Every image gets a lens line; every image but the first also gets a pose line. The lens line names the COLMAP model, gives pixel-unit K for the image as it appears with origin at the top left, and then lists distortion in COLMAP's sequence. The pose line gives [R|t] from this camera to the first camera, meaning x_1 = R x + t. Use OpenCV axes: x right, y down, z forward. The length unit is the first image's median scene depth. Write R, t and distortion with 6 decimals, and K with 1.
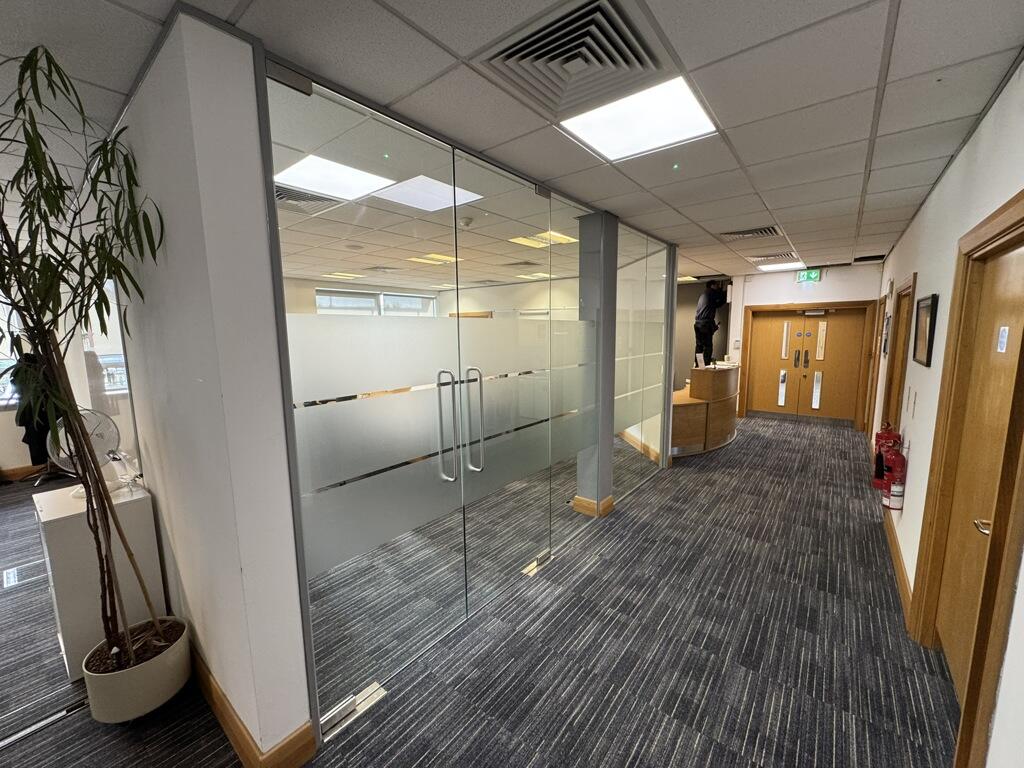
lens RADIAL K [[407.5, 0, 516.0], [0, 407.5, 384.6], [0, 0, 1]] dist [-0.000833, -0.000060]
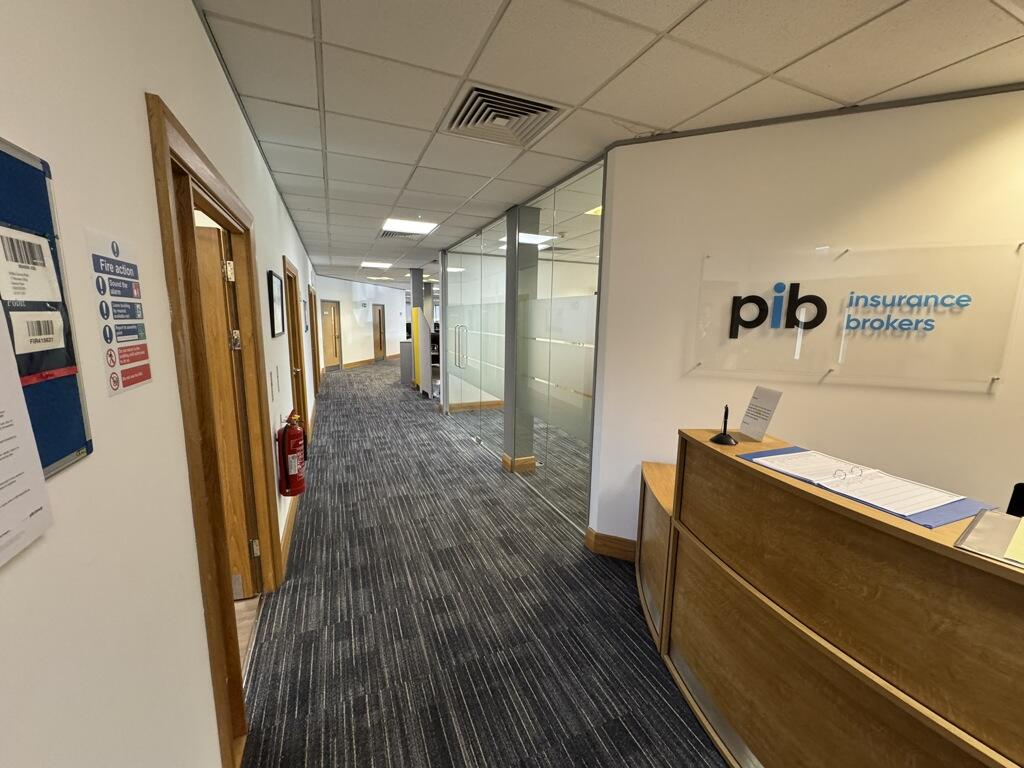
lens RADIAL K [[407.5, 0, 511.9], [0, 407.5, 383.7], [0, 0, 1]] dist [-0.000833, -0.000060]
pose [[-0.473583, 0.145376, -0.868669, 1.344364], [-0.125995, 0.964957, 0.230180, -0.210777], [0.871691, 0.218457, -0.438670, 1.659822]]
